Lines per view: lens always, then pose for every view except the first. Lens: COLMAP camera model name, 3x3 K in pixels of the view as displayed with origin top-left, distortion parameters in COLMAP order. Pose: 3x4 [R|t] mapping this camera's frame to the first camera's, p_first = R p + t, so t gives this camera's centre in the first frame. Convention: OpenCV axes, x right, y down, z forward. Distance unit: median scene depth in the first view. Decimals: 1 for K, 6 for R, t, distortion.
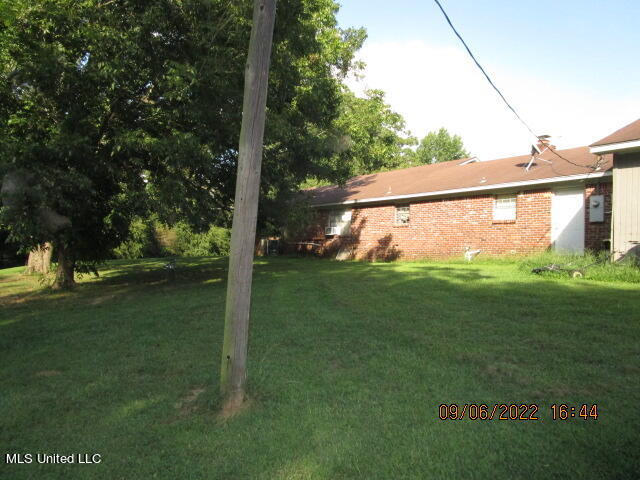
lens RADIAL K [[455.2, 0, 319.8], [0, 455.2, 241.7], [0, 0, 1]] dist [-0.016394, -0.000019]
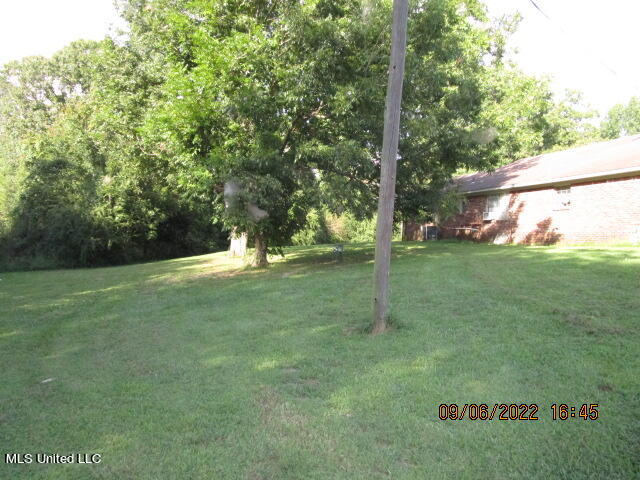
lens RADIAL K [[455.2, 0, 318.6], [0, 455.2, 242.9], [0, 0, 1]] dist [-0.016394, -0.000019]
pose [[0.934809, -0.006338, -0.355095, 0.044900], [0.017026, 0.999491, 0.026981, 0.004590], [0.354743, -0.031268, 0.934441, -0.135978]]
